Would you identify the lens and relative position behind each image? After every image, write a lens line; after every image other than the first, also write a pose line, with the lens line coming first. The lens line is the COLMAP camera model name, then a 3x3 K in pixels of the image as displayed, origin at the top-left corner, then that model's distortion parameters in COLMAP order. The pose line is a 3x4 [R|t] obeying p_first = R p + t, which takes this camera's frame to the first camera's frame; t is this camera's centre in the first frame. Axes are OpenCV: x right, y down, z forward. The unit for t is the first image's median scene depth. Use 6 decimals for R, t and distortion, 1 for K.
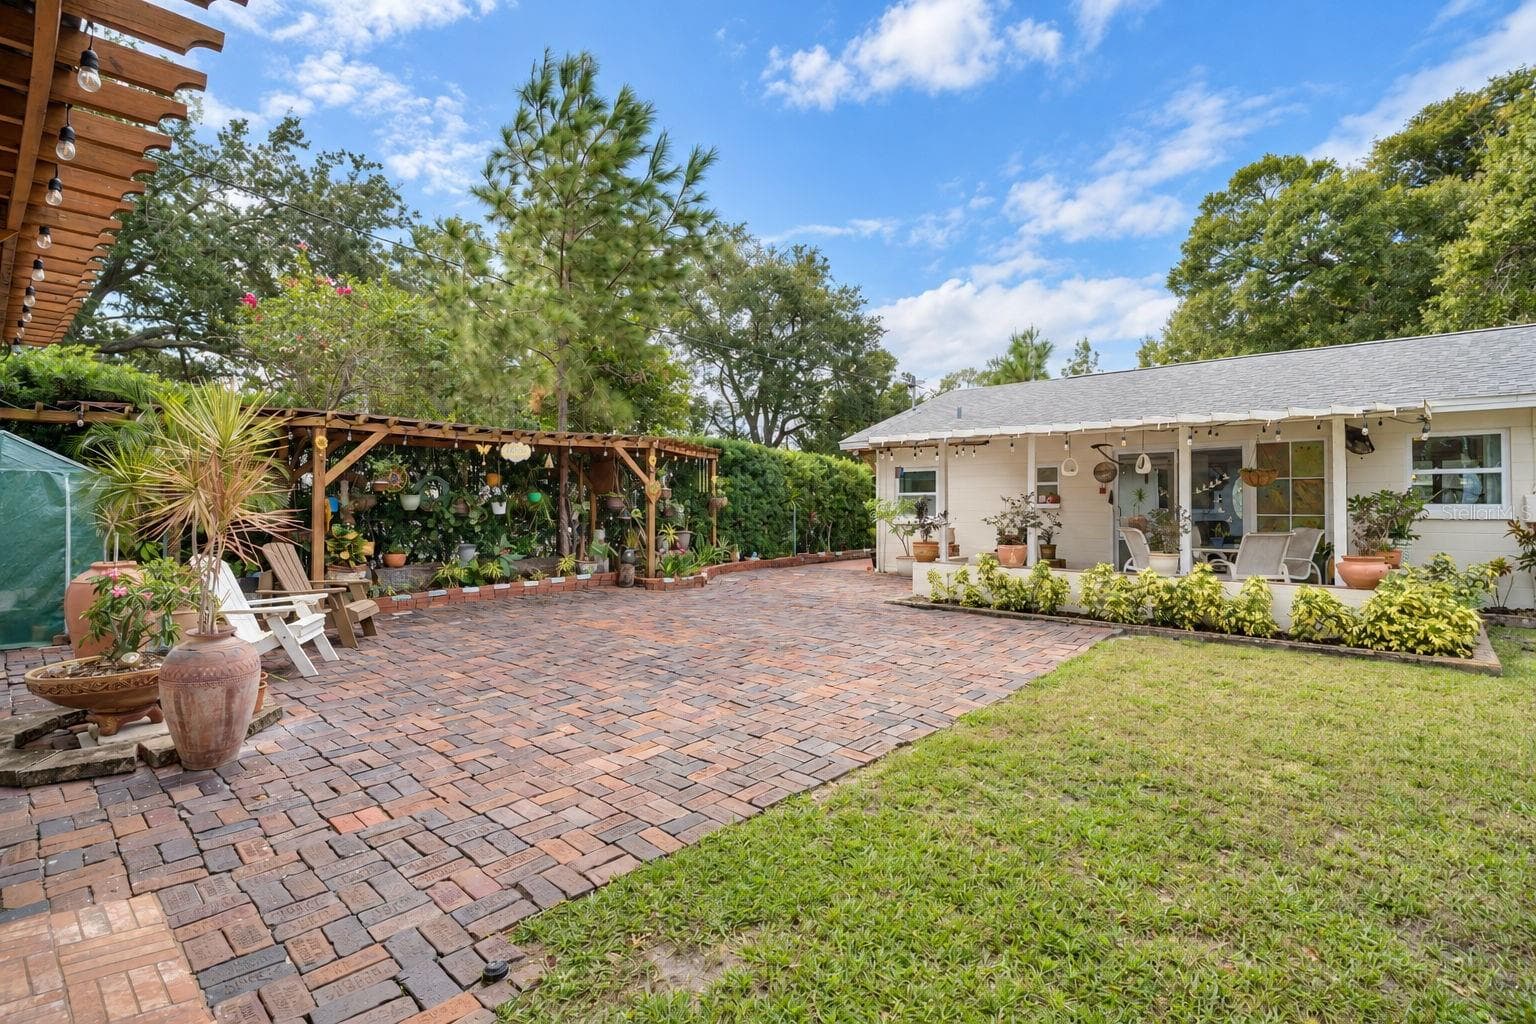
lens RADIAL K [[717.3, 0, 768.0], [0, 717.3, 512.0], [0, 0, 1]] dist [0.002152, 0.000261]
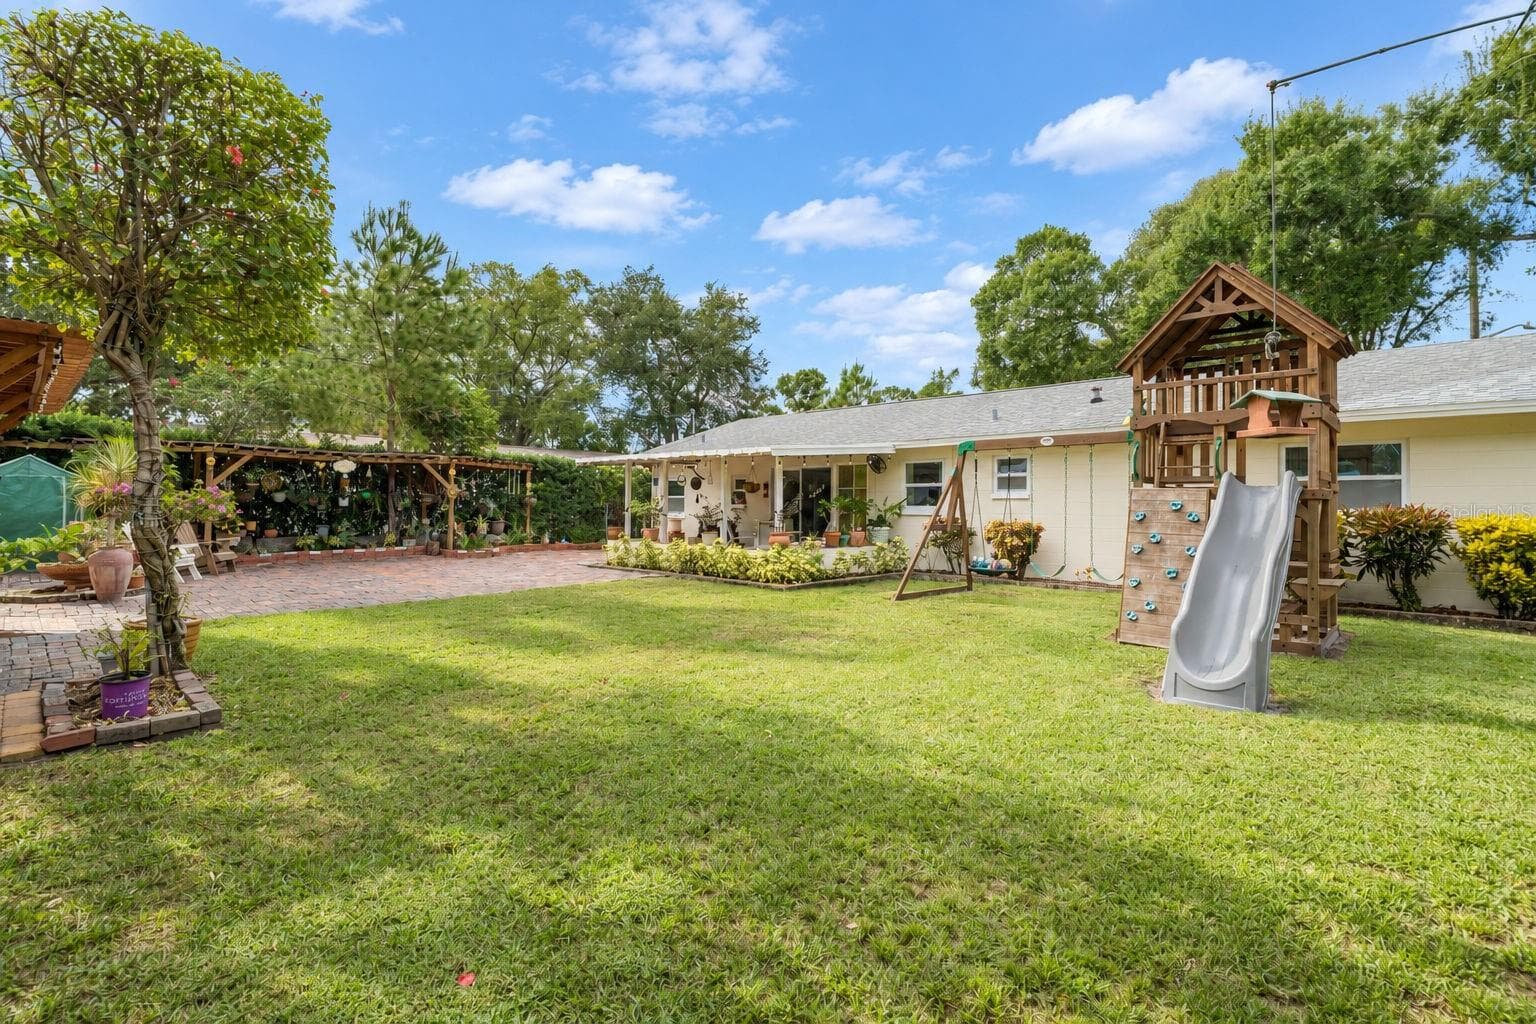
lens RADIAL K [[717.3, 0, 768.0], [0, 717.3, 512.0], [0, 0, 1]] dist [0.002152, 0.000261]
pose [[0.999739, 0.012711, -0.018979, 0.588439], [-0.012843, 0.999894, -0.006848, 0.015347], [0.018890, 0.007090, 0.999796, -0.547429]]
